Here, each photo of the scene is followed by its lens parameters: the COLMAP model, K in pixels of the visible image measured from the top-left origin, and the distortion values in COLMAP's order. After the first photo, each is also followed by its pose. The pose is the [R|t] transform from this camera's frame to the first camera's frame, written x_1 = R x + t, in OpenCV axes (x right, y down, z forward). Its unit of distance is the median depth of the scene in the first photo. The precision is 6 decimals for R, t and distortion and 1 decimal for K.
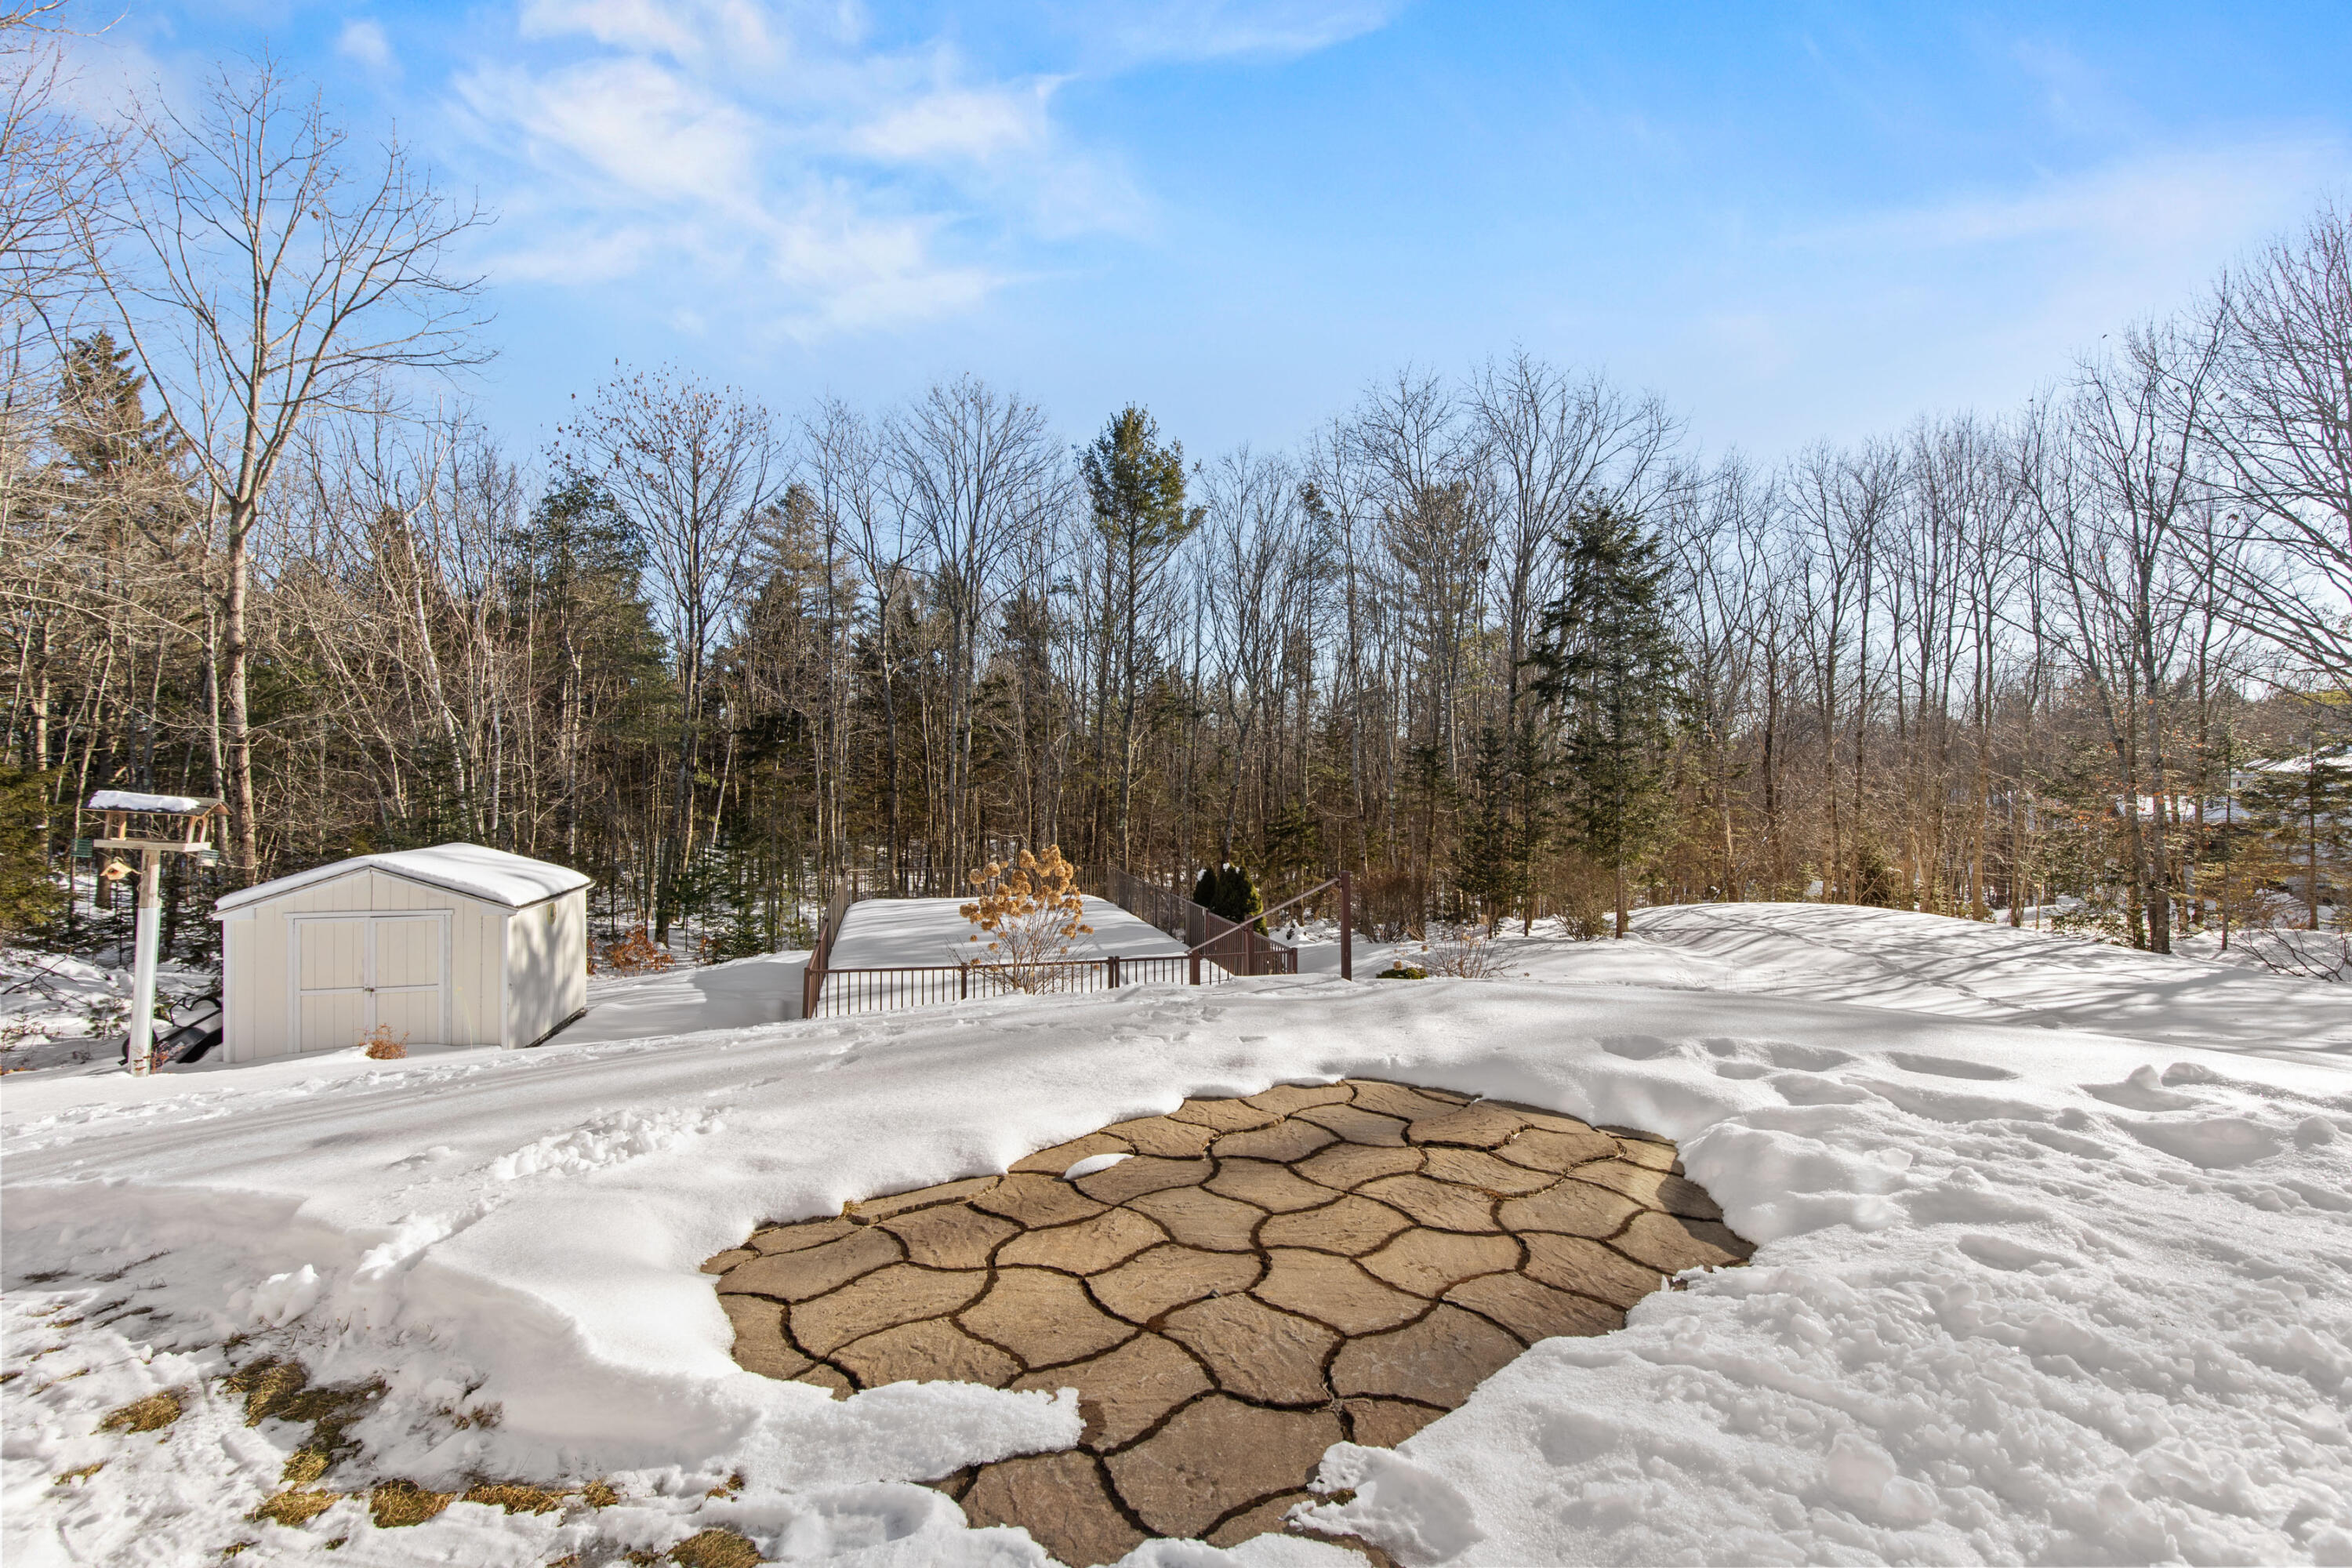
lens RADIAL K [[1041.4, 0, 1178.5], [0, 1041.4, 775.9], [0, 0, 1]] dist [0.006271, 0.000436]
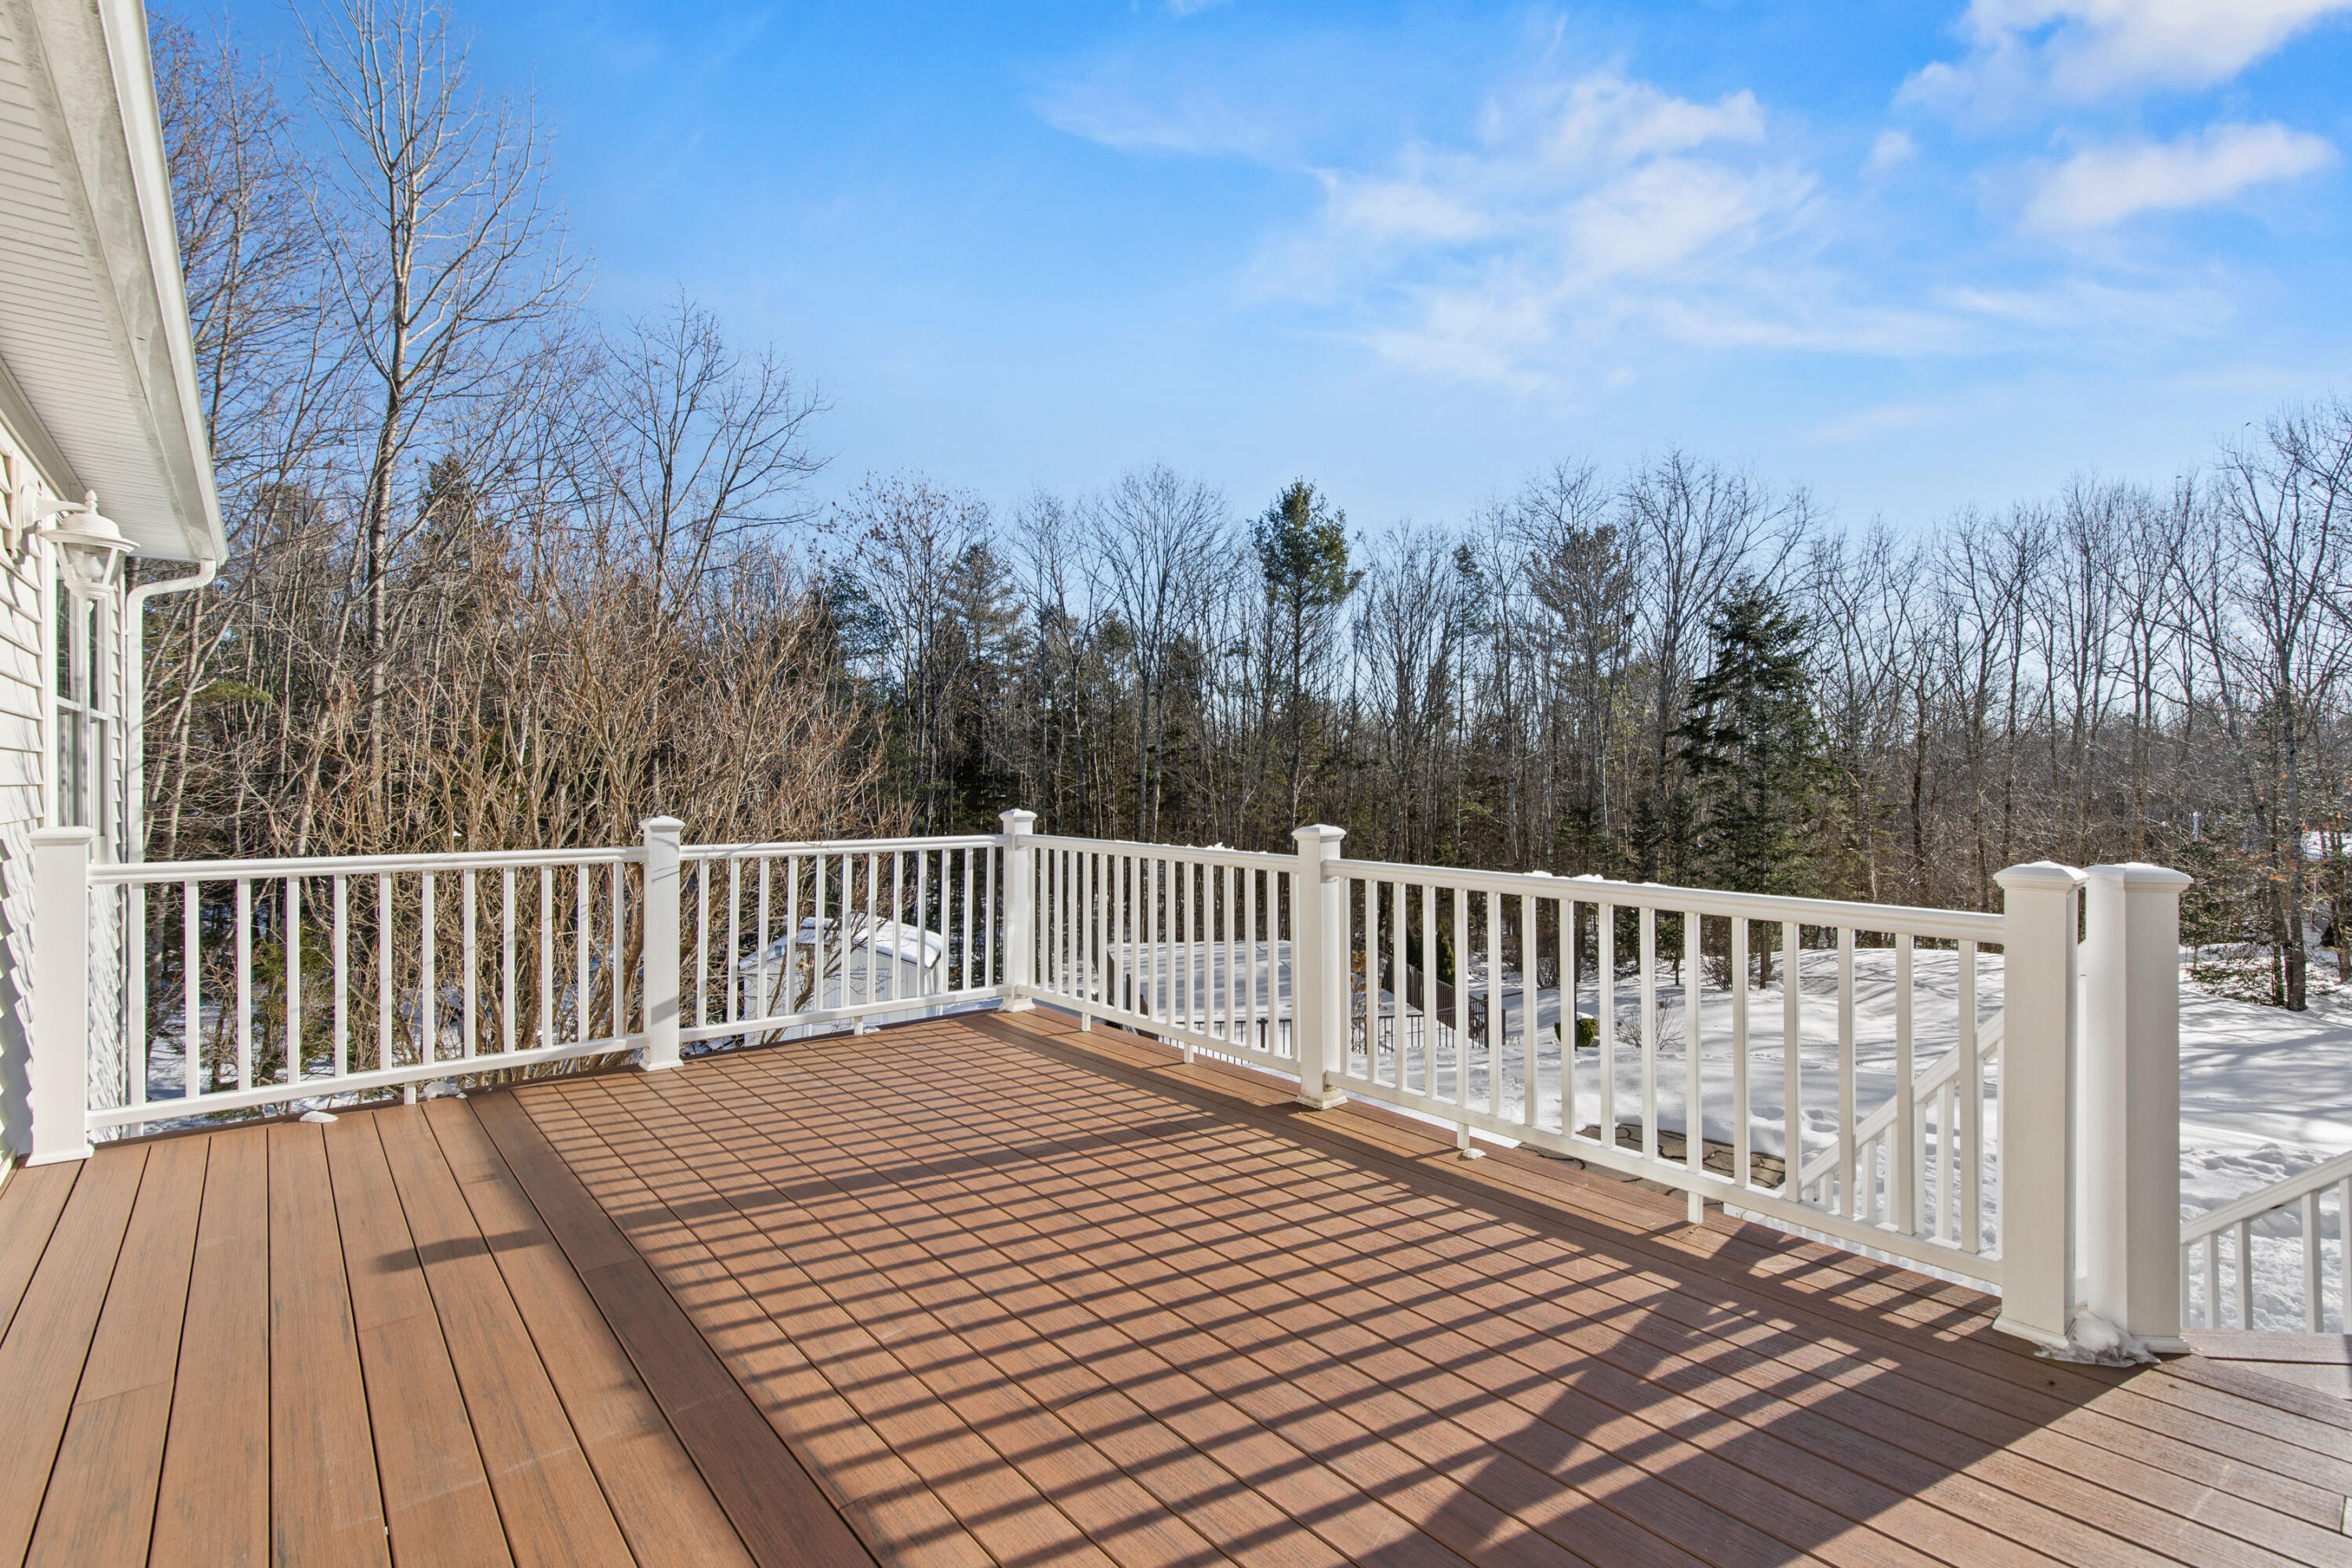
lens RADIAL K [[1059.2, 0, 1192.7], [0, 1059.2, 798.8], [0, 0, 1]] dist [0.000348, 0.006889]
pose [[0.995522, 0.001486, -0.094521, -0.058706], [0.000067, 0.999865, 0.016422, -0.047063], [0.094533, -0.016355, 0.995387, -0.139144]]
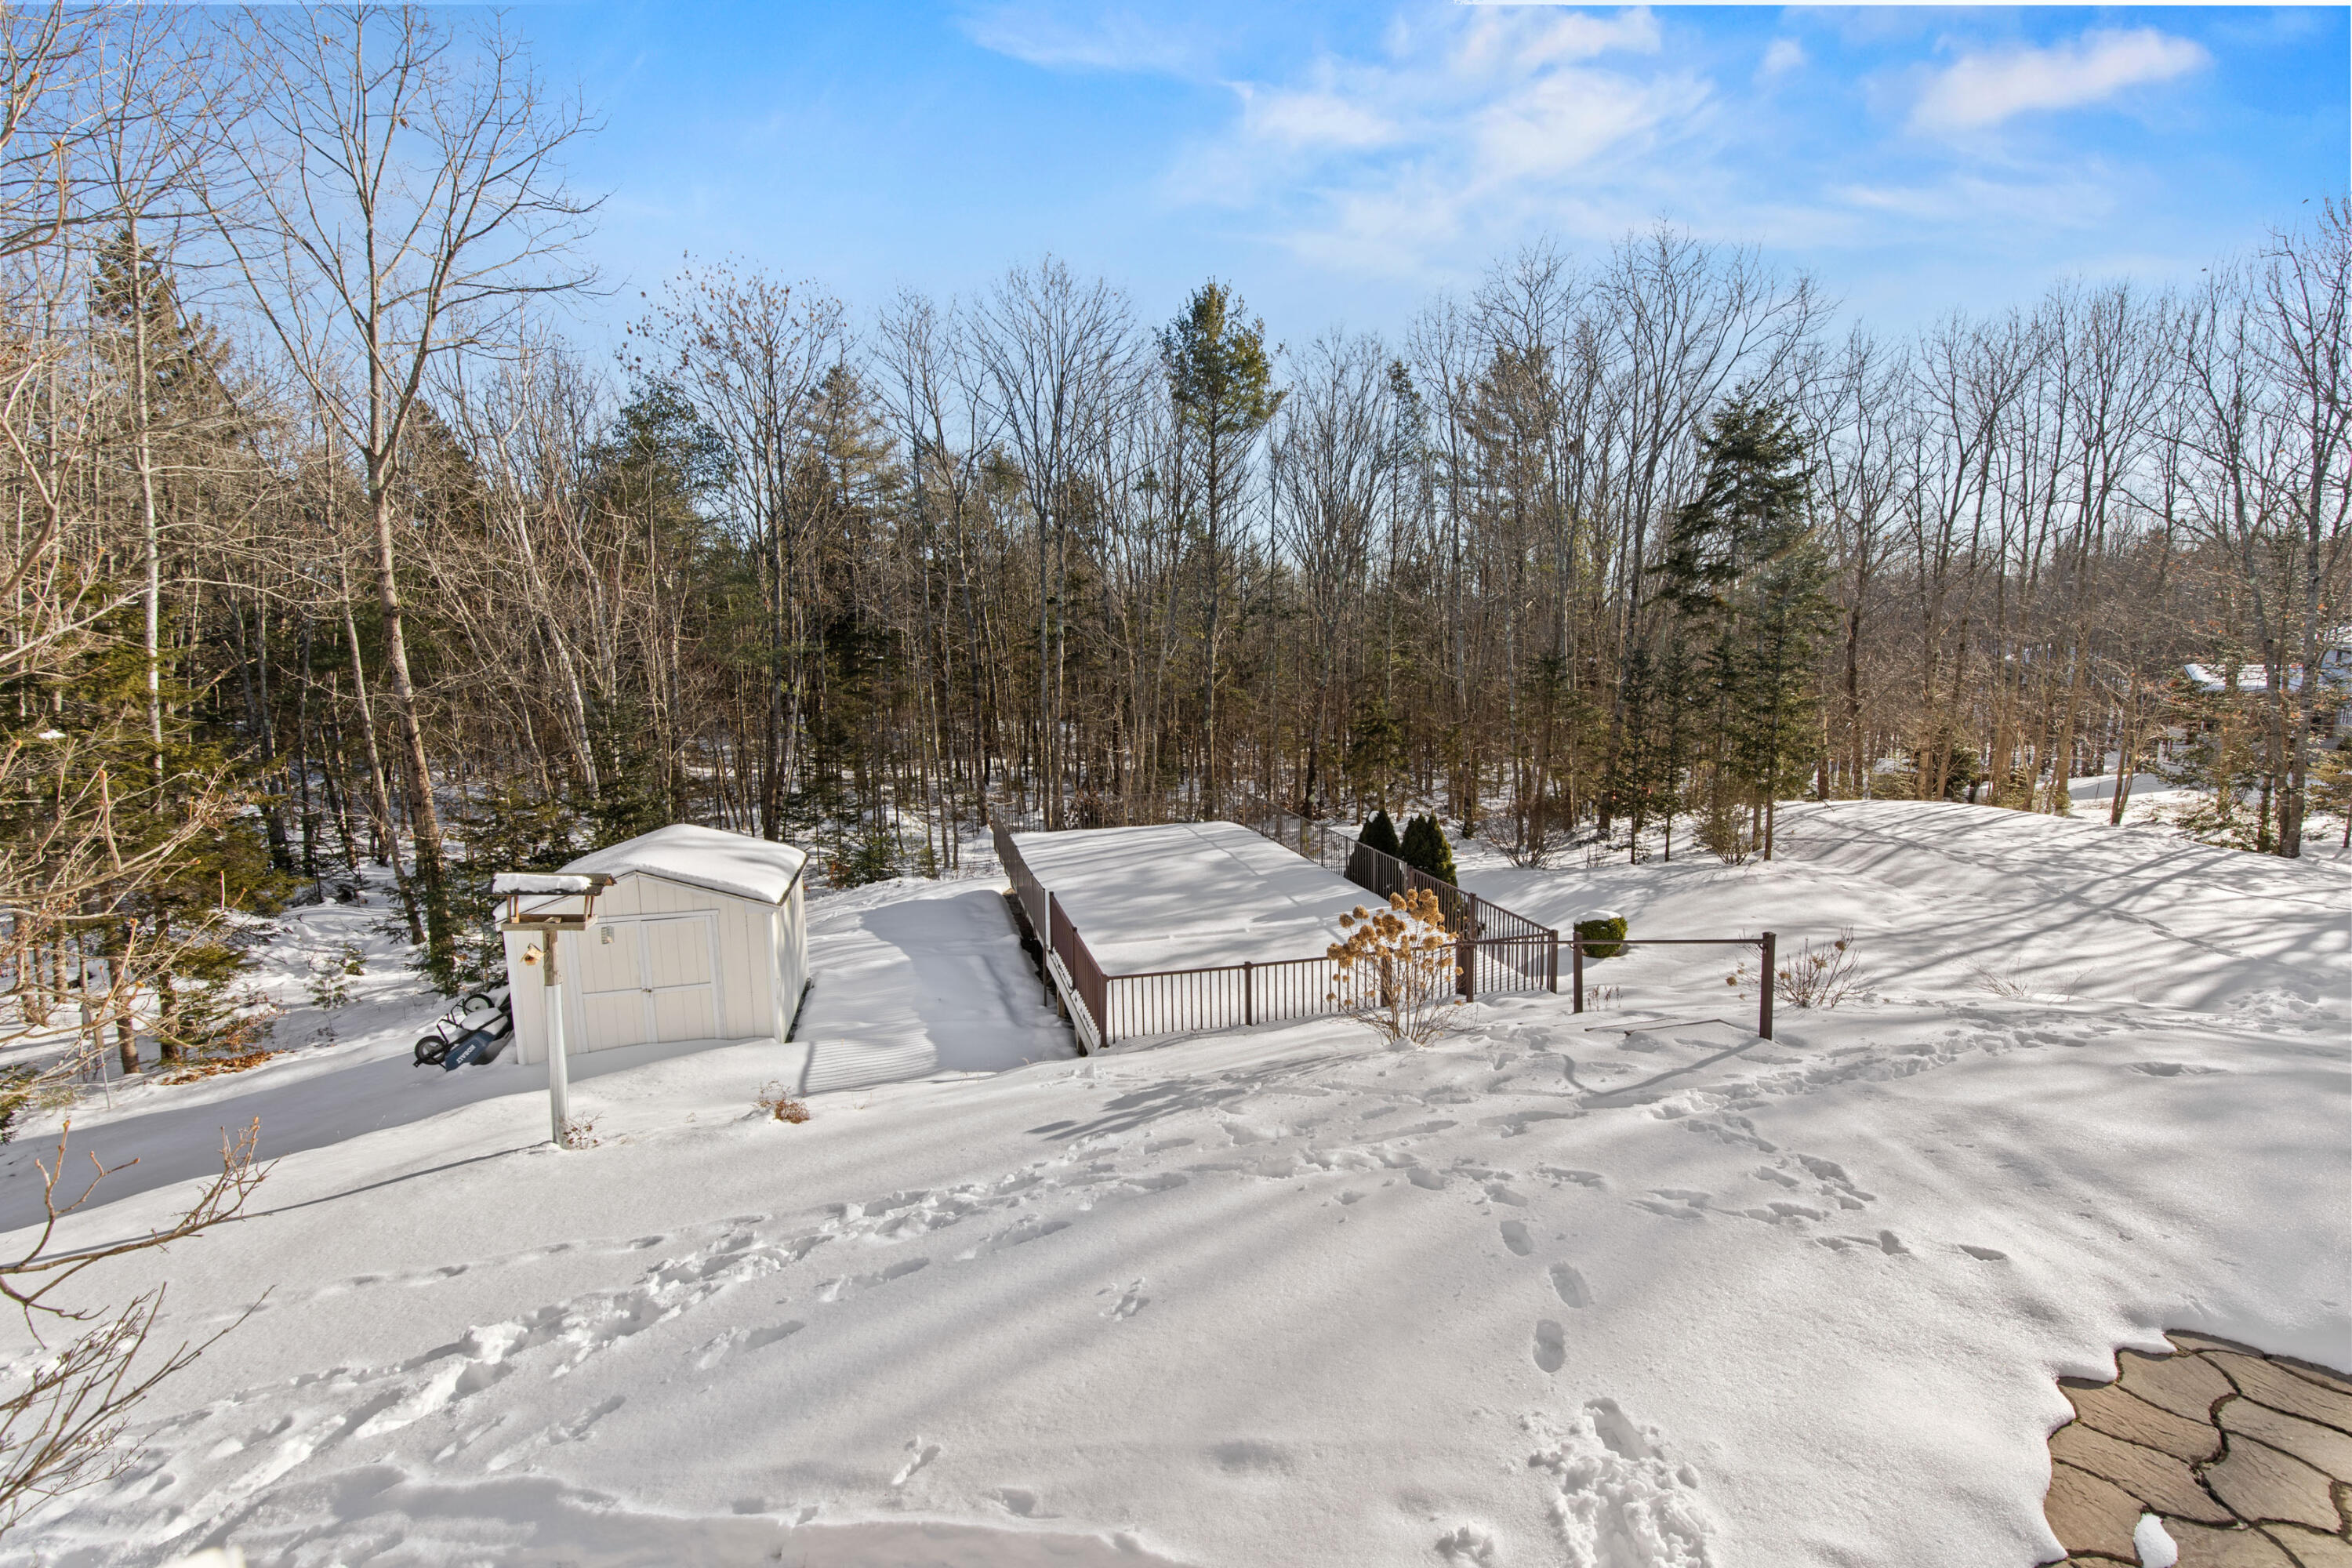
lens RADIAL K [[1041.4, 0, 1178.5], [0, 1041.4, 775.9], [0, 0, 1]] dist [0.006271, 0.000436]
pose [[0.999806, -0.019023, -0.005093, -0.091751], [0.019536, 0.990667, 0.134898, -0.047433], [0.002479, -0.134971, 0.990846, 0.009538]]
